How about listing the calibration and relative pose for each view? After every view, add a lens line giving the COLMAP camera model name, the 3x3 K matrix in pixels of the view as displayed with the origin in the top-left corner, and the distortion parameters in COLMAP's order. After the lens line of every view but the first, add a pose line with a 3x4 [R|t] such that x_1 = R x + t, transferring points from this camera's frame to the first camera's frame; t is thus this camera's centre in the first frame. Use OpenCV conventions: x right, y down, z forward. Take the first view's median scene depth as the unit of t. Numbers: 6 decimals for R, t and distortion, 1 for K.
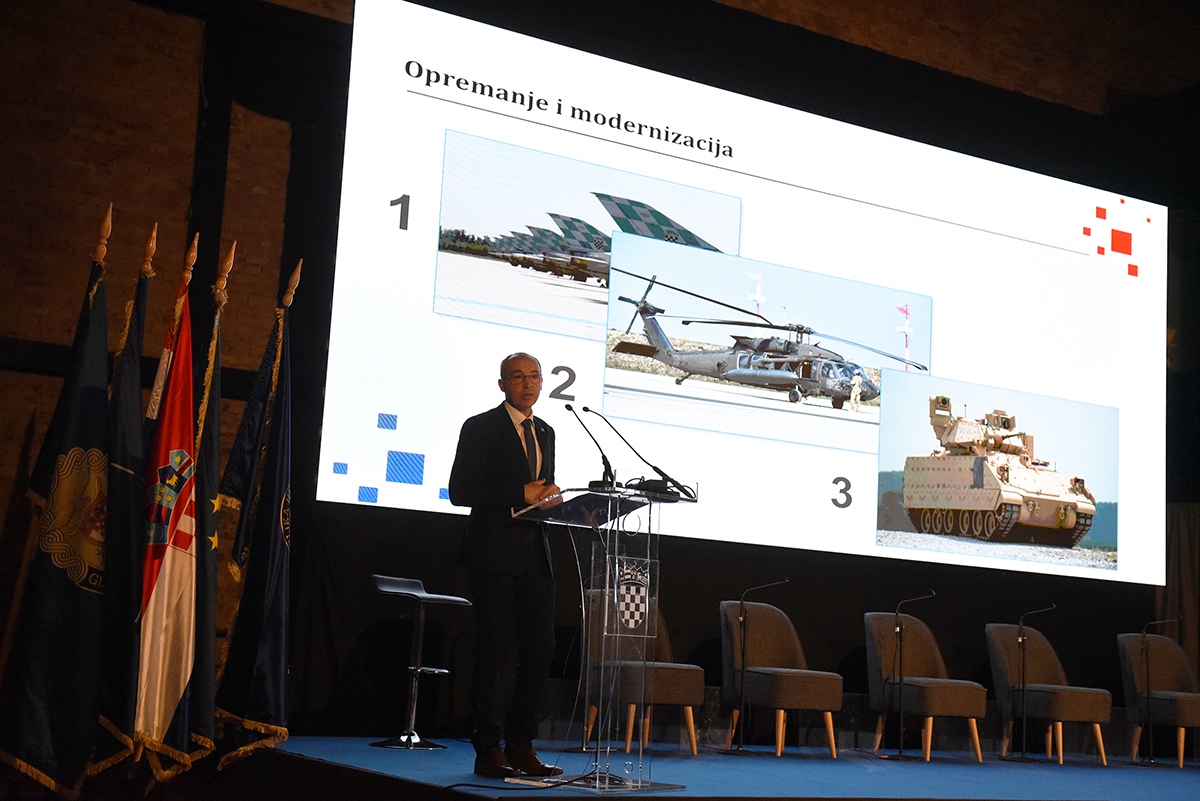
lens RADIAL K [[1506.2, 0, 595.2], [0, 1506.2, 413.4], [0, 0, 1]] dist [0.162184, 0.071372]
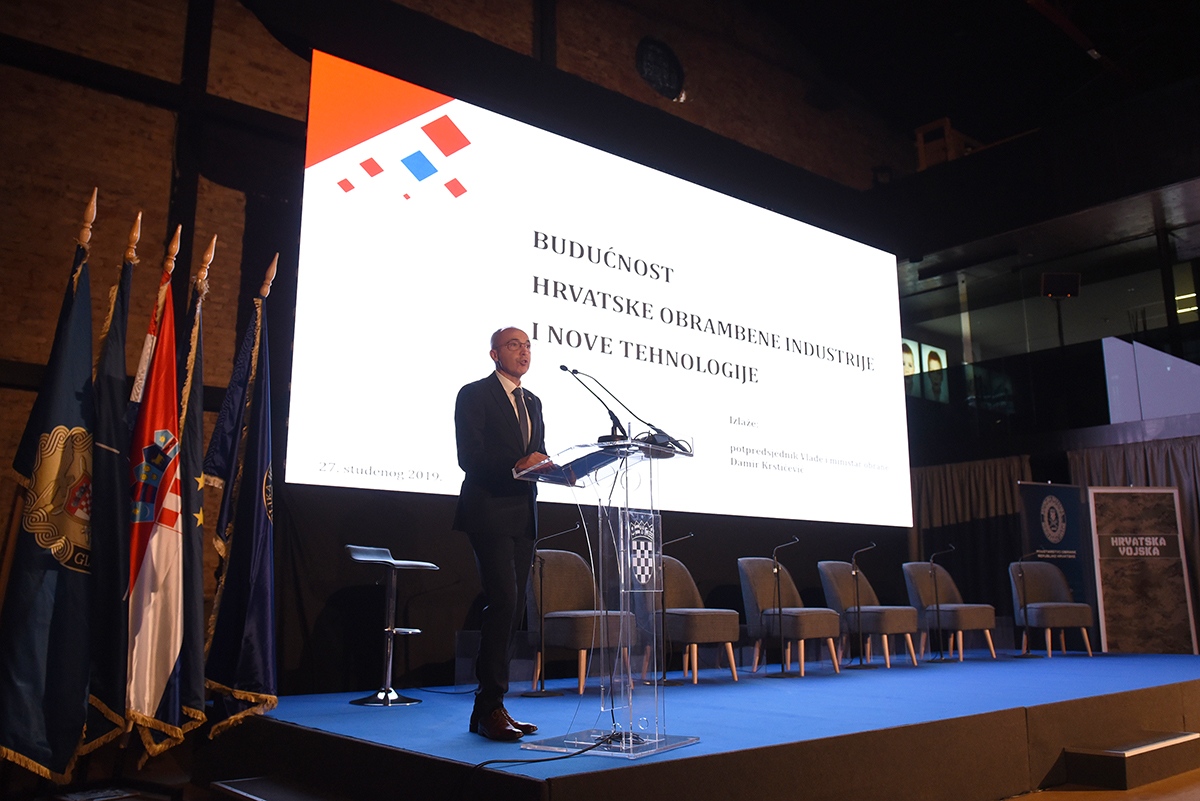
lens RADIAL K [[949.0, 0, 555.0], [0, 949.0, 390.7], [0, 0, 1]] dist [-0.000083, -0.002818]
pose [[0.989970, -0.025093, 0.139028, -0.098591], [0.032537, 0.998141, -0.051534, 0.038708], [-0.137477, 0.055541, 0.988947, 0.324715]]
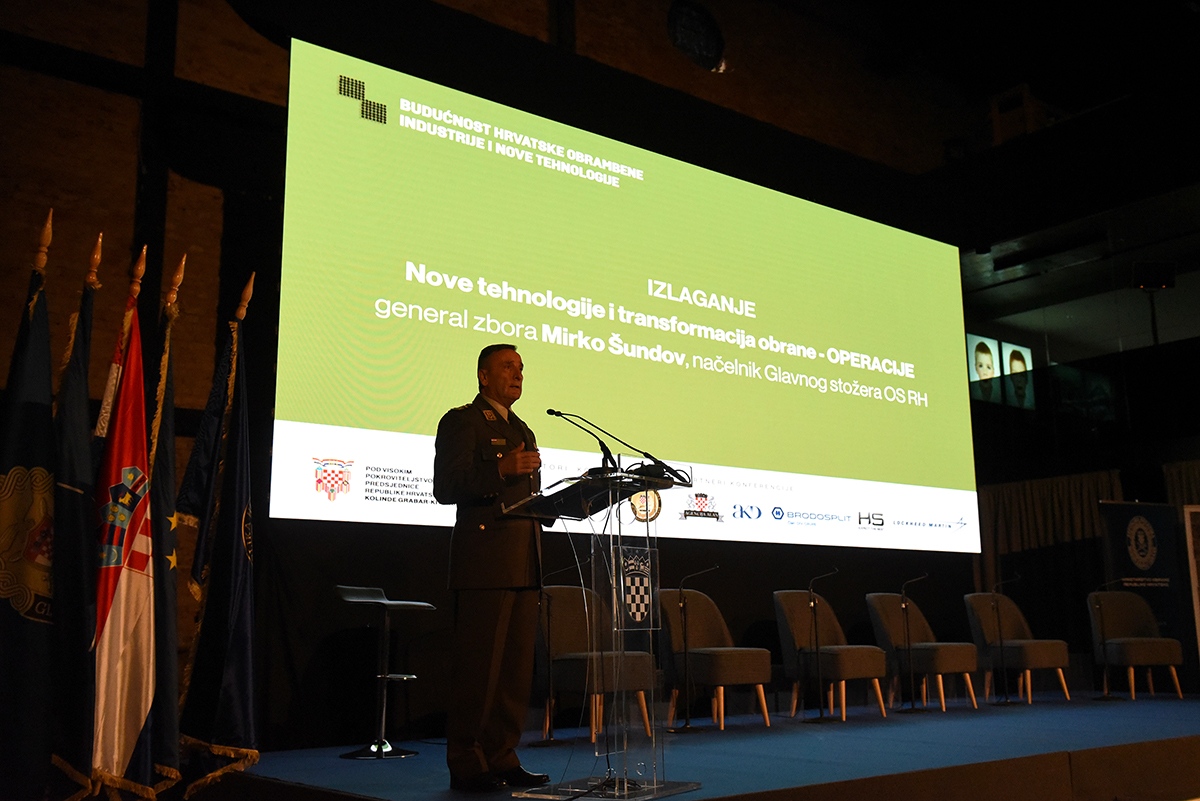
lens RADIAL K [[1109.2, 0, 600.0], [0, 1109.2, 400.5], [0, 0, 1]] dist [0.060883, 0.006089]
pose [[0.989306, -0.041907, 0.139704, -0.077465], [0.048907, 0.997694, -0.047059, 0.029649], [-0.137410, 0.053389, 0.989074, 0.256577]]
